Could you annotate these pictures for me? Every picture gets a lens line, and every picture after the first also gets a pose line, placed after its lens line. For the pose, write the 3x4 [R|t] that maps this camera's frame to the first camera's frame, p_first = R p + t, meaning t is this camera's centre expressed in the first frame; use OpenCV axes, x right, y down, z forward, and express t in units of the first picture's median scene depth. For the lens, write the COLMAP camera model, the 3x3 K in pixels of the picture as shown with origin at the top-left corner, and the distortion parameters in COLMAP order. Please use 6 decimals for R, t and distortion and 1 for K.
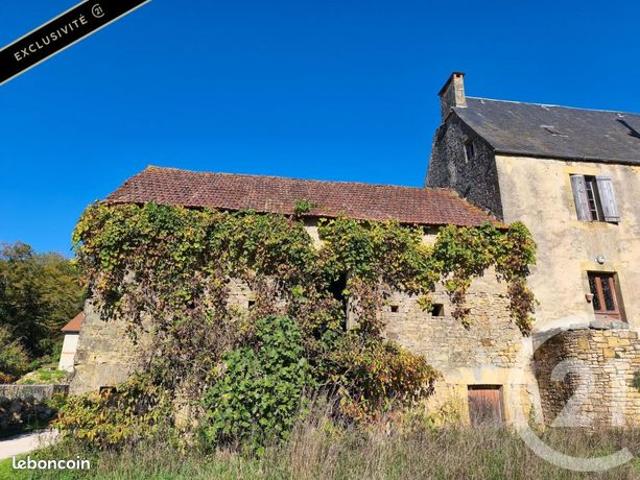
lens RADIAL K [[392.6, 0, 319.7], [0, 392.6, 237.7], [0, 0, 1]] dist [-0.007641, -0.001483]
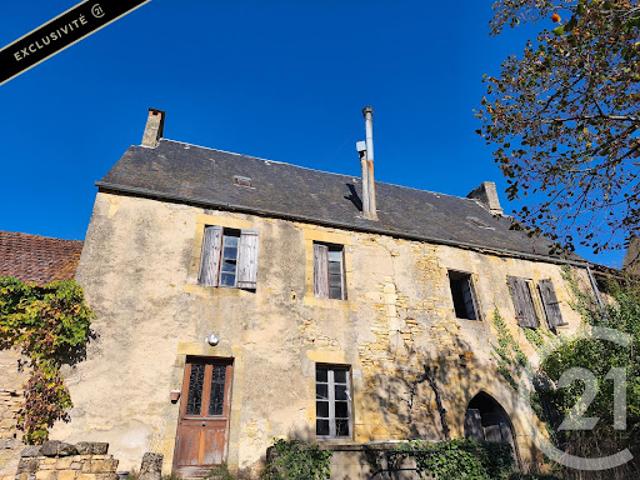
lens RADIAL K [[431.5, 0, 321.3], [0, 431.5, 240.8], [0, 0, 1]] dist [-0.011240, -0.007644]
pose [[0.971331, 0.063698, 0.229039, 0.695080], [-0.013990, 0.977081, -0.212406, 0.043239], [-0.237320, 0.203112, 0.949960, 0.167513]]
